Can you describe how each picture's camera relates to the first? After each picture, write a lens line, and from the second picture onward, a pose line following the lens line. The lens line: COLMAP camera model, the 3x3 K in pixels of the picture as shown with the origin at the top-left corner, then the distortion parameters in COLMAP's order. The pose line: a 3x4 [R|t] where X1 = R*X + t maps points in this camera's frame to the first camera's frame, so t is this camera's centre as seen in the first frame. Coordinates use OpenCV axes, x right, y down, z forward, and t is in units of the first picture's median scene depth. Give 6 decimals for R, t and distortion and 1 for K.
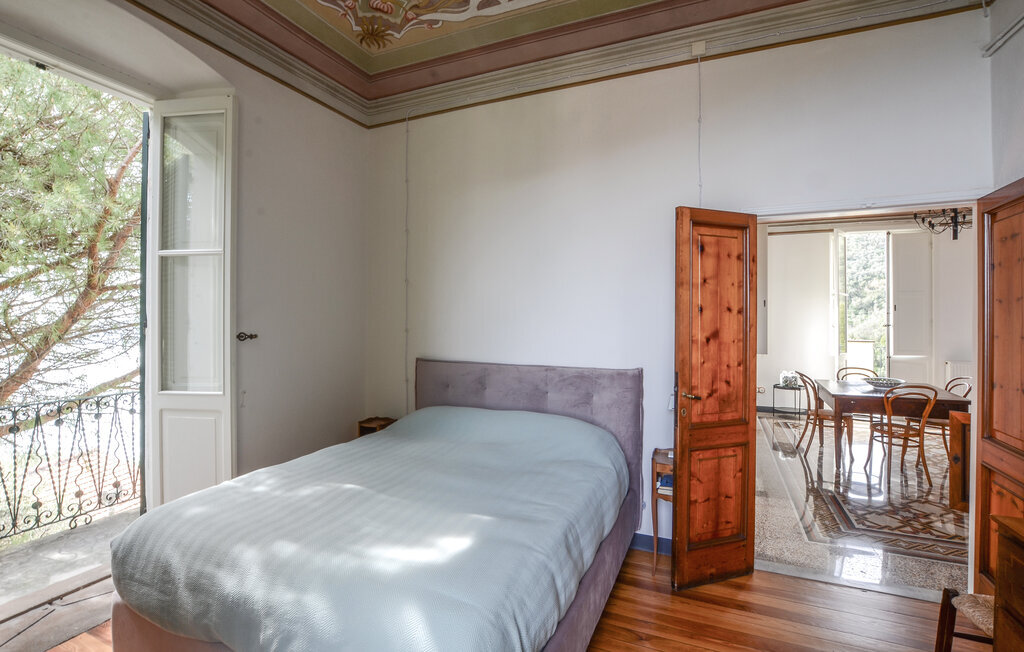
lens RADIAL K [[471.2, 0, 509.8], [0, 471.2, 321.9], [0, 0, 1]] dist [-0.024164, 0.000294]
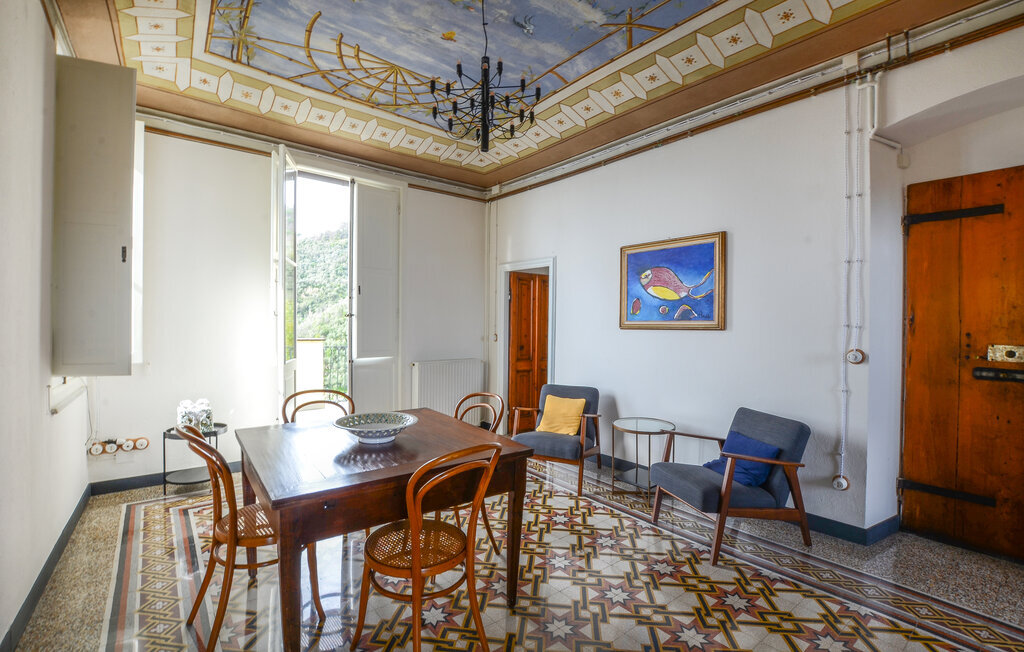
lens RADIAL K [[452.7, 0, 506.5], [0, 452.7, 324.6], [0, 0, 1]] dist [-0.033606, 0.005427]
pose [[0.470253, 0.003748, 0.882524, 0.335605], [-0.005192, 0.999985, -0.001481, 0.021239], [-0.882517, -0.003886, 0.470265, 0.482992]]
